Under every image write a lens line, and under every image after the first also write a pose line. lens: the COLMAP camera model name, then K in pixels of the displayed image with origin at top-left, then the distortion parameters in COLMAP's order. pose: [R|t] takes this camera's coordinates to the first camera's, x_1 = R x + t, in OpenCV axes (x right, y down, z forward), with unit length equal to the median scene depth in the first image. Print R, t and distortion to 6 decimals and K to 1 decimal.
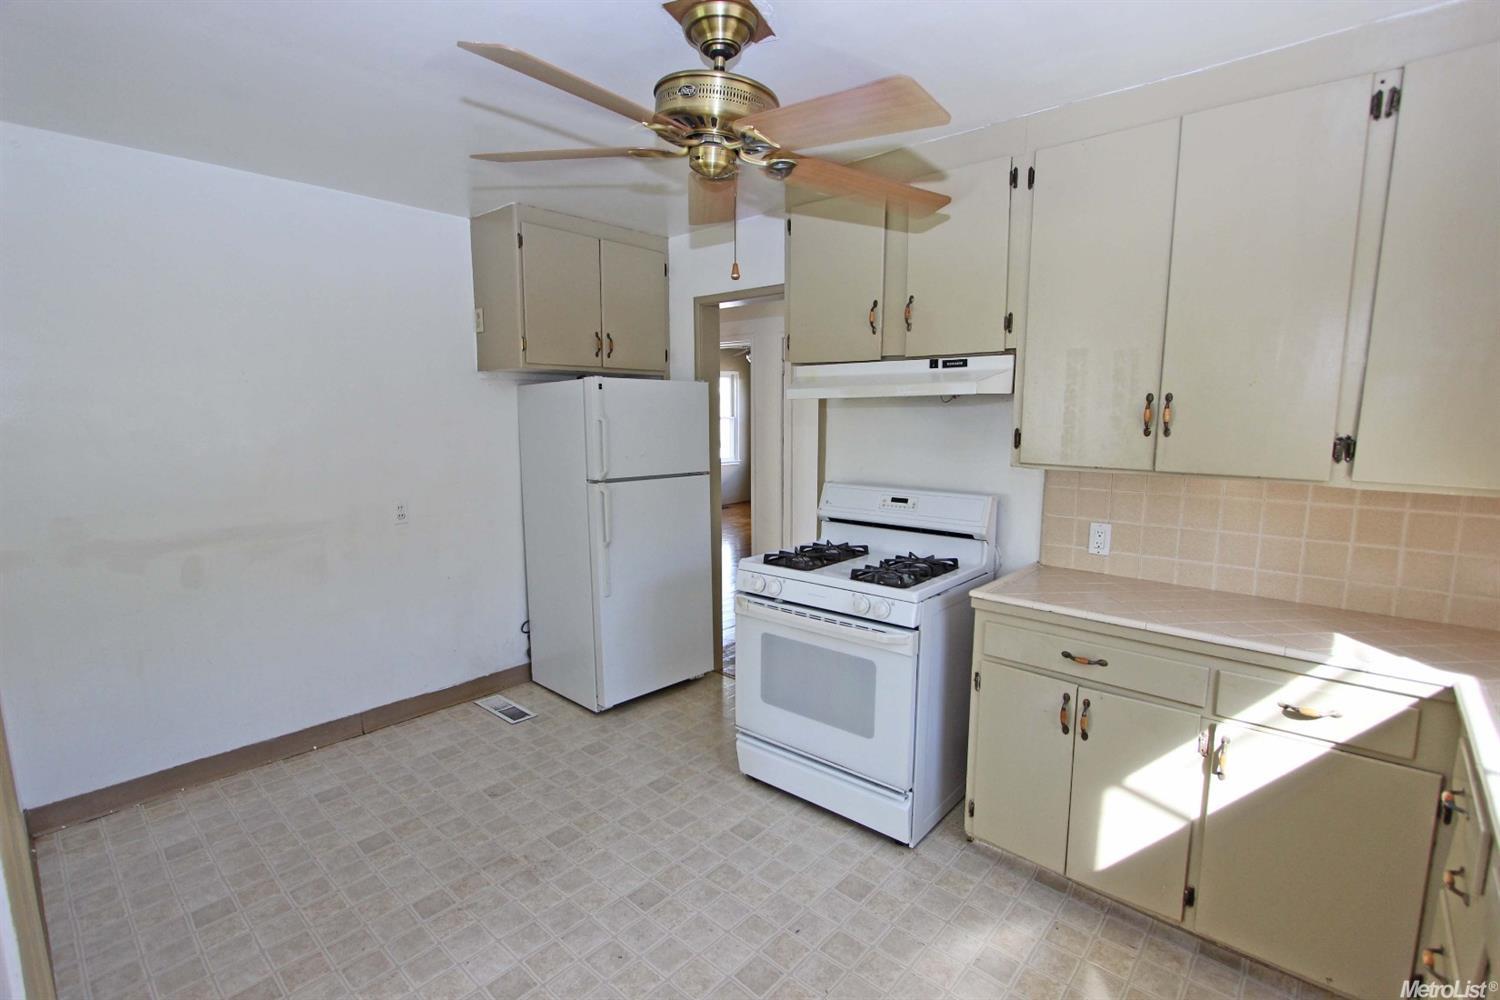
lens RADIAL K [[687.8, 0, 756.6], [0, 687.8, 509.7], [0, 0, 1]] dist [-0.000594, -0.000146]
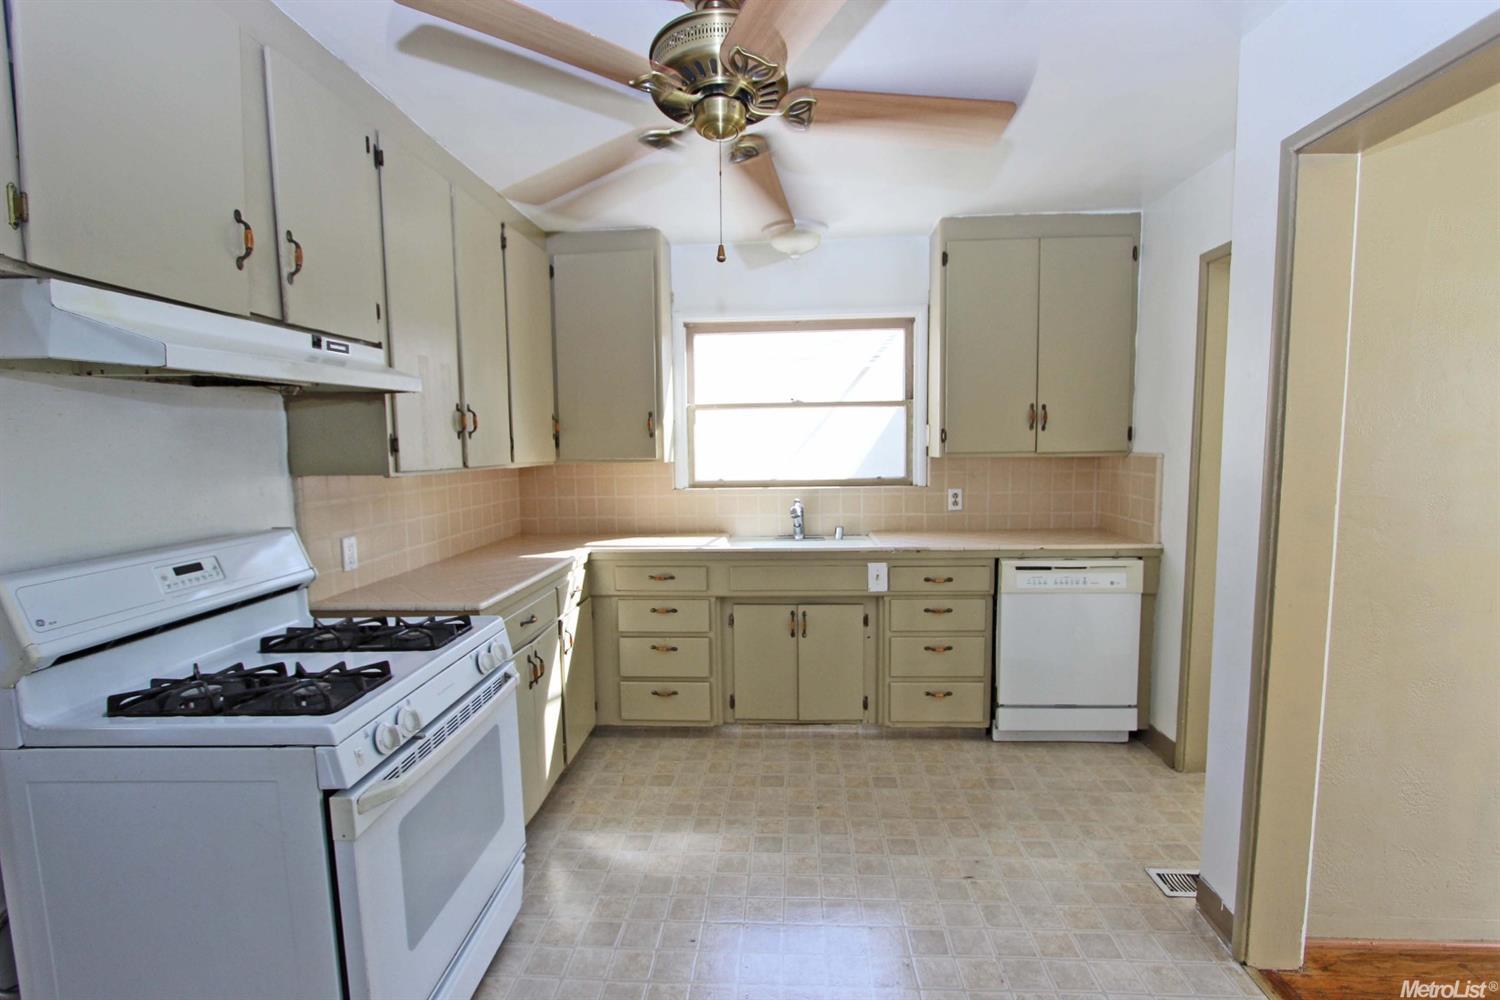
lens RADIAL K [[687.8, 0, 756.6], [0, 687.8, 509.7], [0, 0, 1]] dist [-0.000594, -0.000146]
pose [[-0.611553, -0.069067, 0.788183, -0.607988], [0.129991, 0.973875, 0.186199, -0.125243], [-0.780452, 0.216327, -0.586598, 1.159117]]
